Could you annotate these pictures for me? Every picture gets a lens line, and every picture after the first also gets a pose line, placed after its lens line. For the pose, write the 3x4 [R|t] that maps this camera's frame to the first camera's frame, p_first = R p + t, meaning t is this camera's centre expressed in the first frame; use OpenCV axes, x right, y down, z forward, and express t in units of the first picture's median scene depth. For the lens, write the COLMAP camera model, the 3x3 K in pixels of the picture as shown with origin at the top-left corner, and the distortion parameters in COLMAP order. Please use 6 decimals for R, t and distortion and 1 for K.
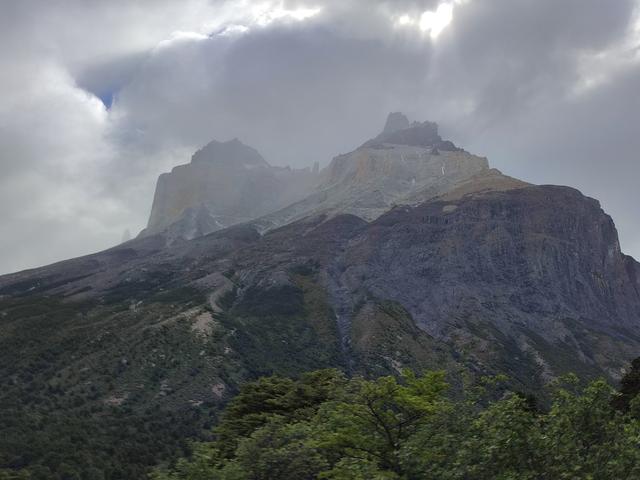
lens RADIAL K [[467.5, 0, 315.0], [0, 467.5, 263.6], [0, 0, 1]] dist [-0.026296, 0.003306]
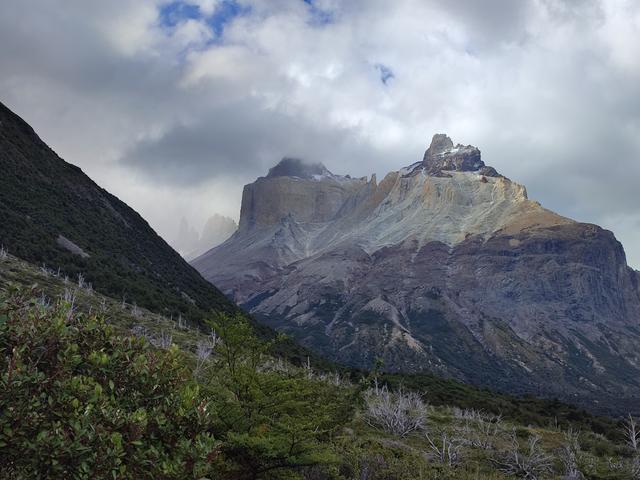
lens RADIAL K [[467.5, 0, 320.1], [0, 467.5, 239.8], [0, 0, 1]] dist [-0.026296, 0.003306]
pose [[0.999275, -0.012501, 0.035950, -0.429112], [0.011045, 0.999122, 0.040426, -0.224852], [-0.036423, -0.039999, 0.998536, -0.495410]]
